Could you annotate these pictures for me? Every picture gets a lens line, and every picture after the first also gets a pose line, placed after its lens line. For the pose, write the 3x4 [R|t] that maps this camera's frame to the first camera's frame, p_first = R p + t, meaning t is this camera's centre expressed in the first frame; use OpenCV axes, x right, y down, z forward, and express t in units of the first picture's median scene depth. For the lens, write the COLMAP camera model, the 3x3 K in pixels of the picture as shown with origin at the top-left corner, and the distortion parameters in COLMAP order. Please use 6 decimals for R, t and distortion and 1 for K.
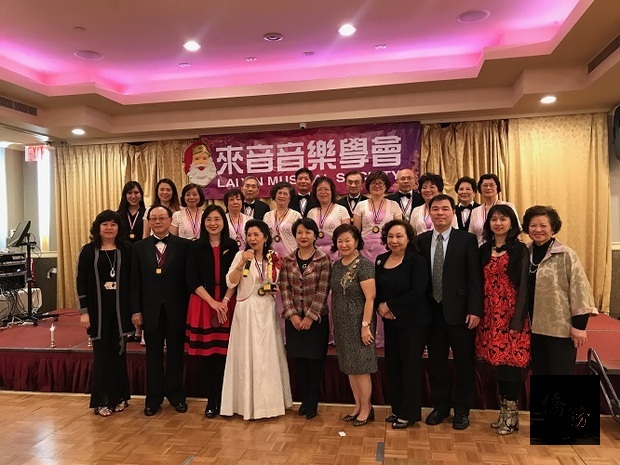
lens RADIAL K [[511.0, 0, 310.0], [0, 511.0, 231.1], [0, 0, 1]] dist [0.016795, -0.031116]
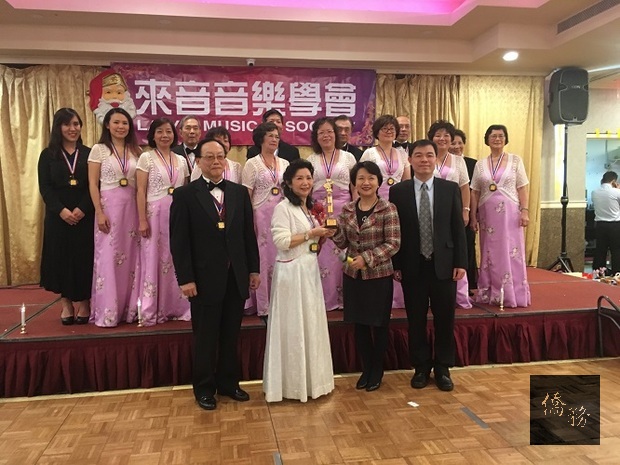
lens RADIAL K [[522.6, 0, 311.8], [0, 522.6, 237.4], [0, 0, 1]] dist [0.040073, -0.054723]
pose [[0.938476, -0.014878, 0.345024, -0.243384], [-0.010614, 0.997357, 0.071876, 0.024262], [-0.345181, -0.071116, 0.935838, 0.131302]]
